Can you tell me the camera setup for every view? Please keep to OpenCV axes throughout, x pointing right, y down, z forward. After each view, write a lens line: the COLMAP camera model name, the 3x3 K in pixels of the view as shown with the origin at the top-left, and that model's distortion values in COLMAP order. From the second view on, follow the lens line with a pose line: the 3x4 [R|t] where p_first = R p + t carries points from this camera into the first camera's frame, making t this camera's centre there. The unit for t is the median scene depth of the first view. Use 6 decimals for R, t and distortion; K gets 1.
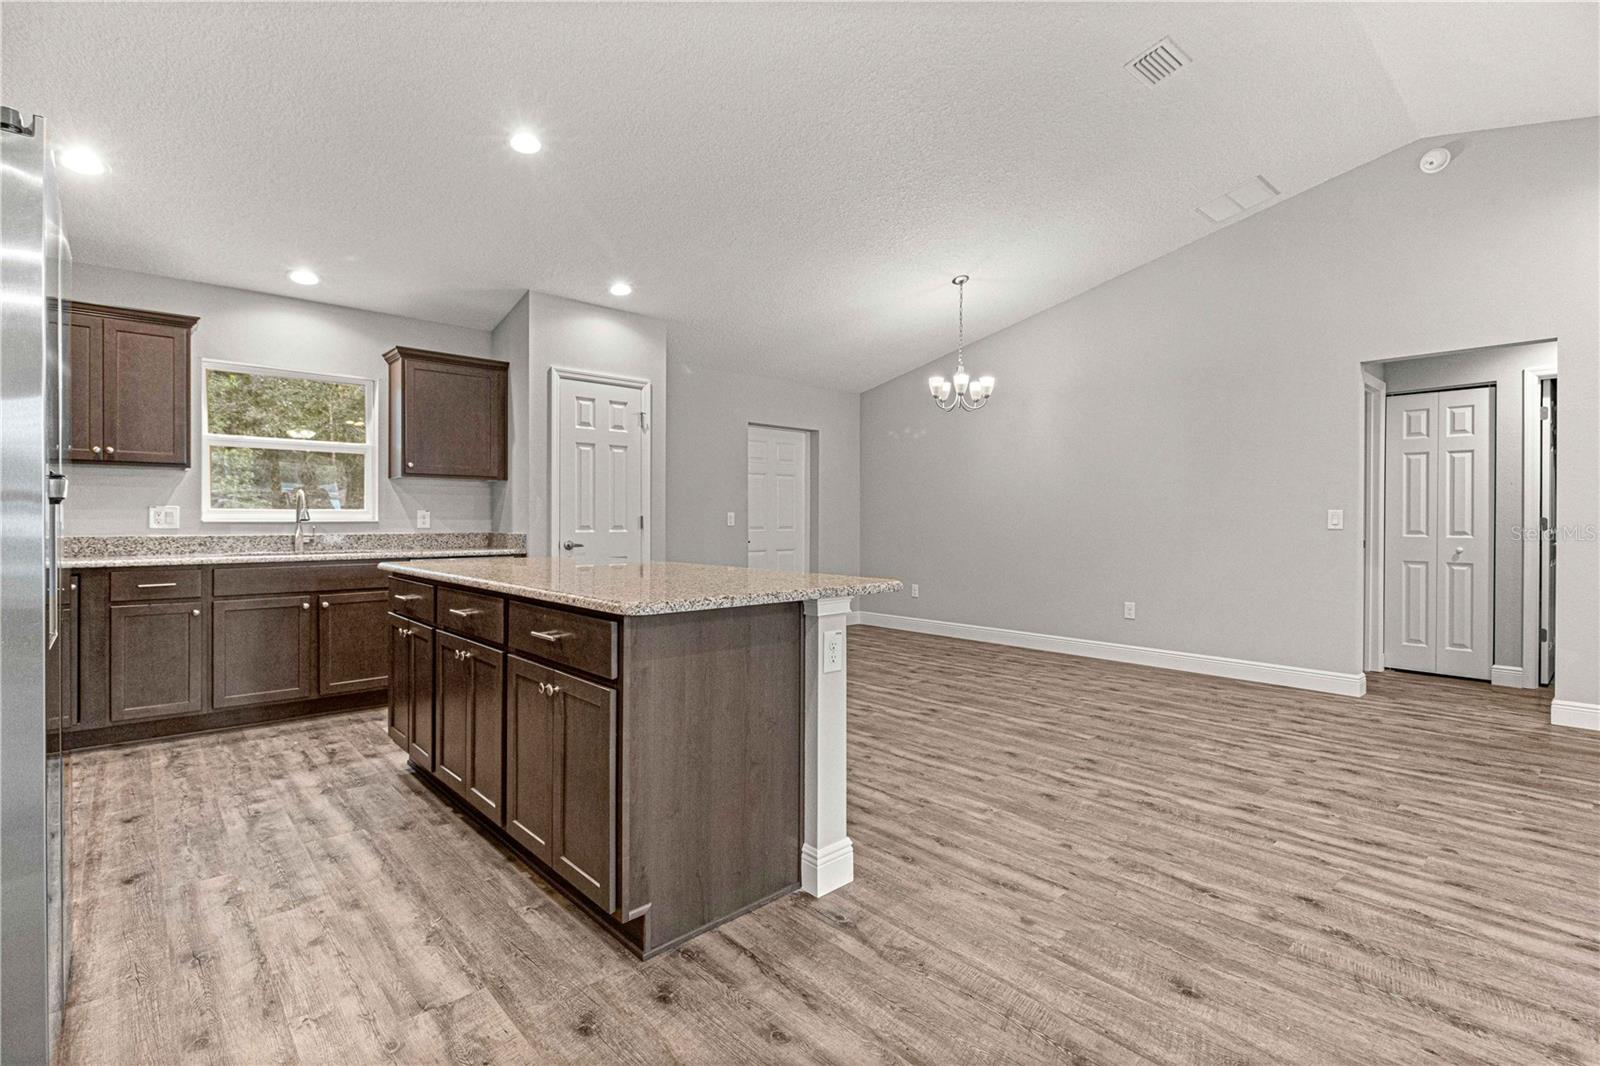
lens RADIAL K [[749.9, 0, 800.1], [0, 749.9, 523.5], [0, 0, 1]] dist [0.002340, -0.004591]
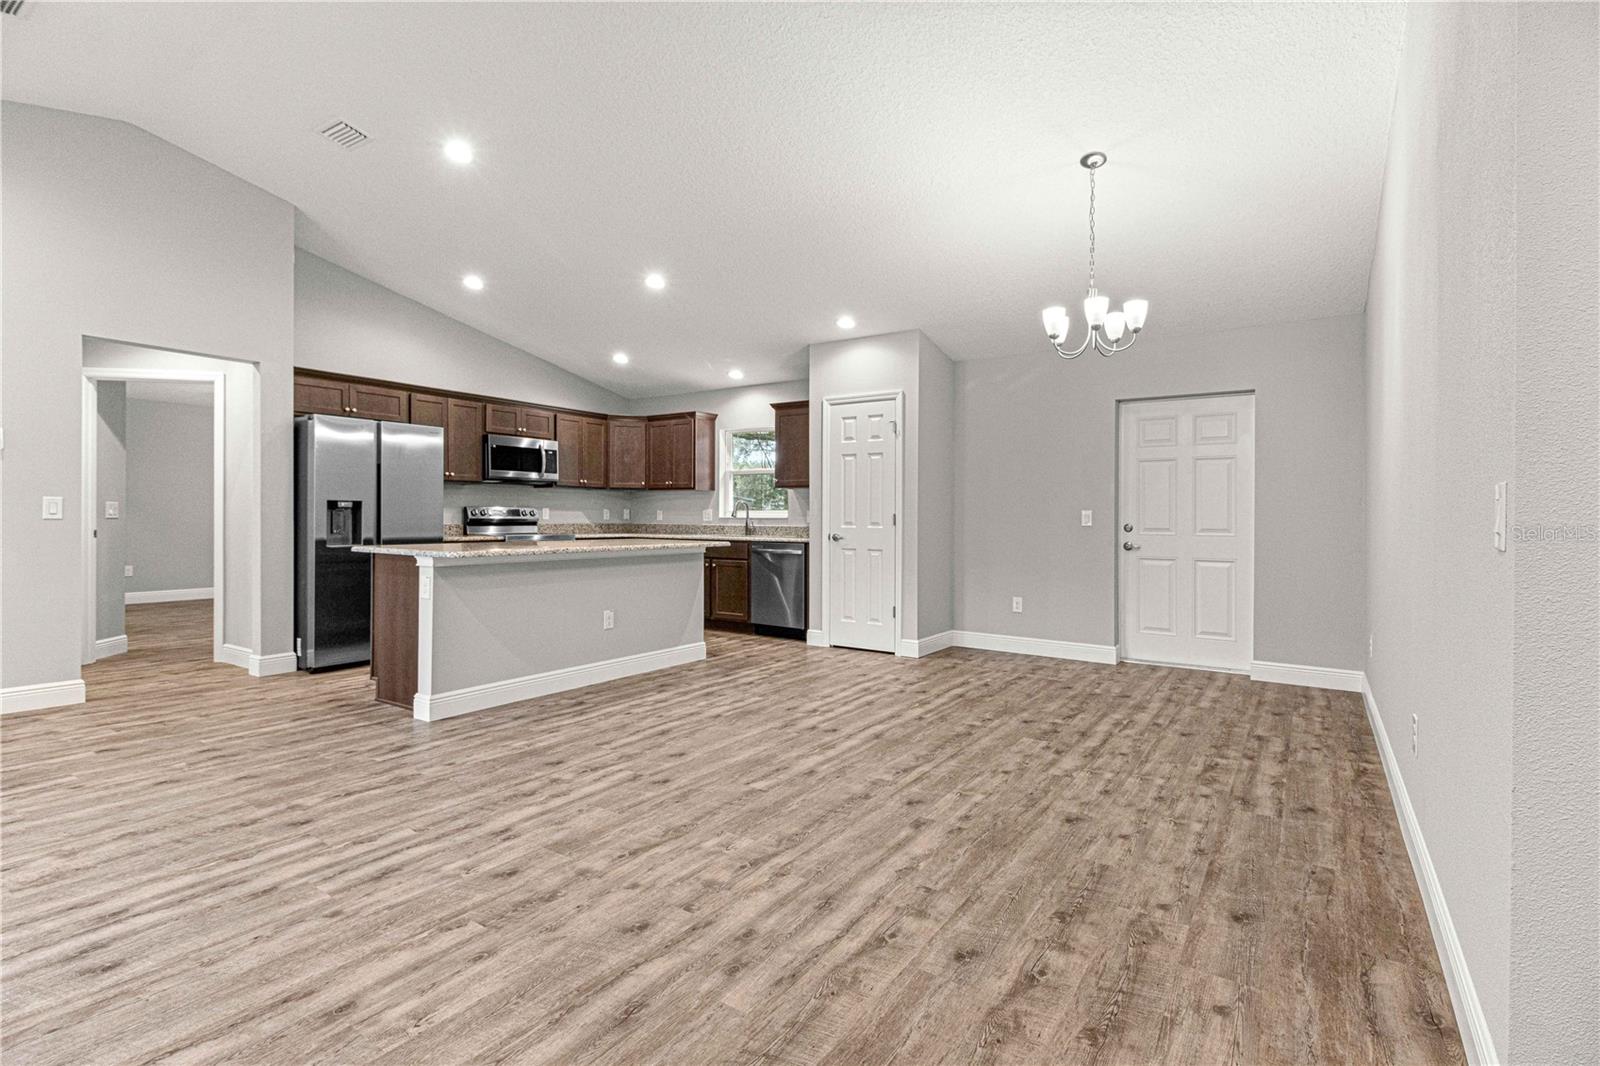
lens RADIAL K [[749.9, 0, 800.1], [0, 749.9, 523.5], [0, 0, 1]] dist [0.002340, -0.004591]
pose [[0.237549, 0.007650, -0.971345, 1.538078], [-0.012993, 0.999905, 0.004698, 0.001149], [0.971289, 0.011504, 0.237626, 1.119440]]
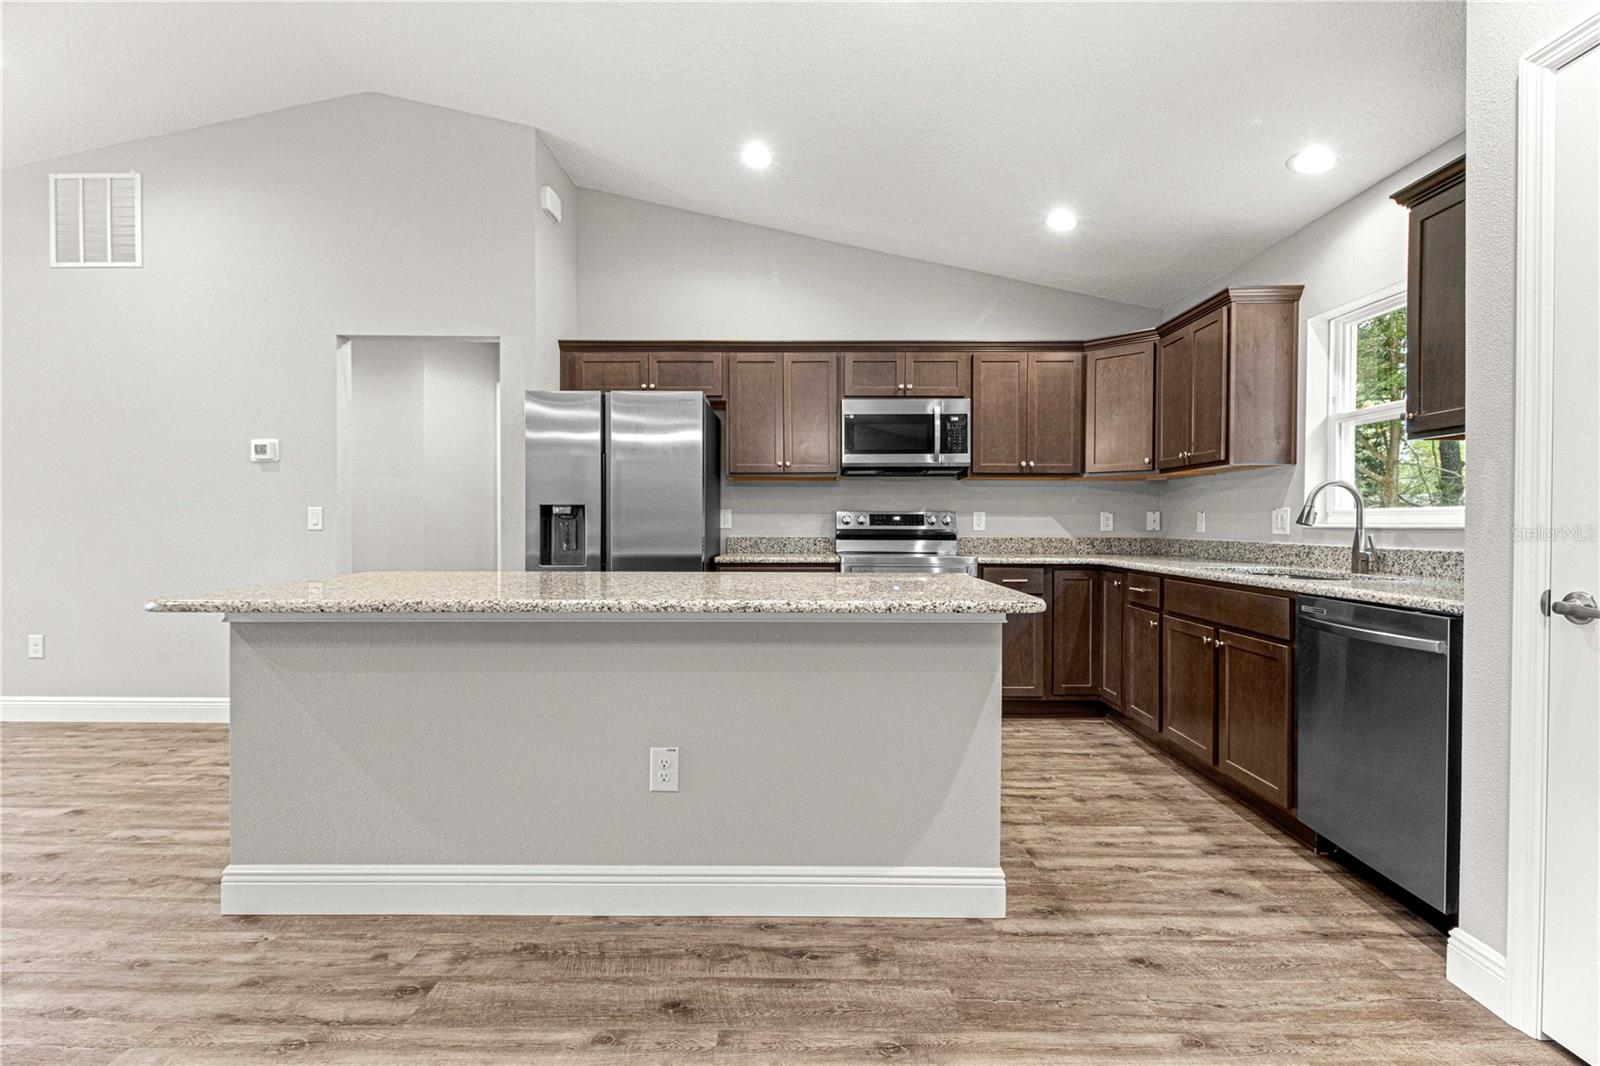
lens RADIAL K [[742.6, 0, 804.4], [0, 742.6, 533.5], [0, 0, 1]] dist [0.025985, -0.013941]
pose [[-0.673383, 0.006663, -0.739264, 0.210764], [-0.008251, 0.999829, 0.016527, -0.005727], [0.739248, 0.017228, -0.673213, 1.686478]]
